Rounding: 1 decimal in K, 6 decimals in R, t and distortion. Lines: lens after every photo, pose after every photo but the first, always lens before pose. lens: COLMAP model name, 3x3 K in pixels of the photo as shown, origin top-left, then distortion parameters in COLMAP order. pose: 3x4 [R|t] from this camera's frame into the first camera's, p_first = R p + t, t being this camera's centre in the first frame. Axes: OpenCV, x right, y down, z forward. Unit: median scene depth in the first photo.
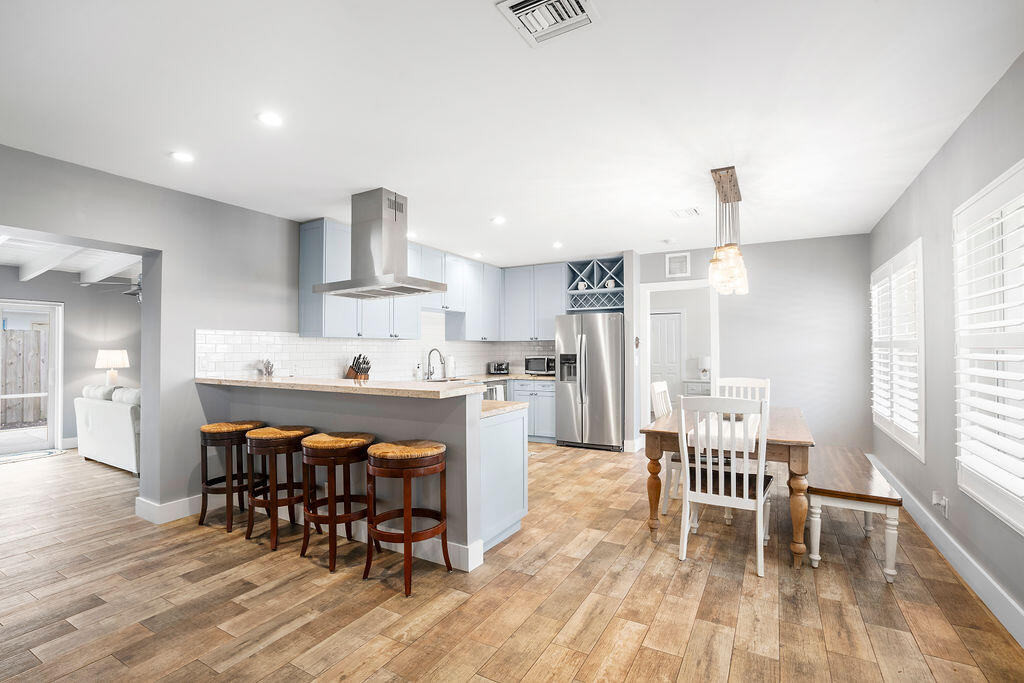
lens RADIAL K [[472.6, 0, 512.0], [0, 472.6, 341.5], [0, 0, 1]] dist [-0.058489, 0.019775]
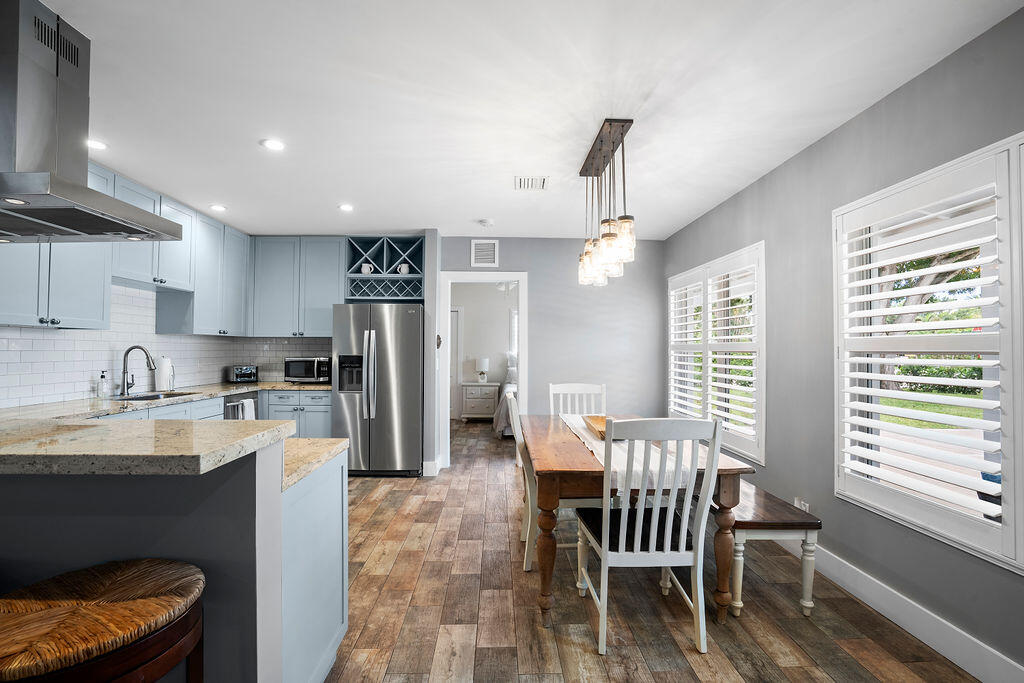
lens RADIAL K [[472.6, 0, 512.0], [0, 472.6, 341.5], [0, 0, 1]] dist [-0.058489, 0.019775]
pose [[0.854513, 0.017510, 0.519135, -0.053101], [-0.016722, 0.999841, -0.006199, 0.004792], [-0.519161, -0.003384, 0.854670, 0.220837]]
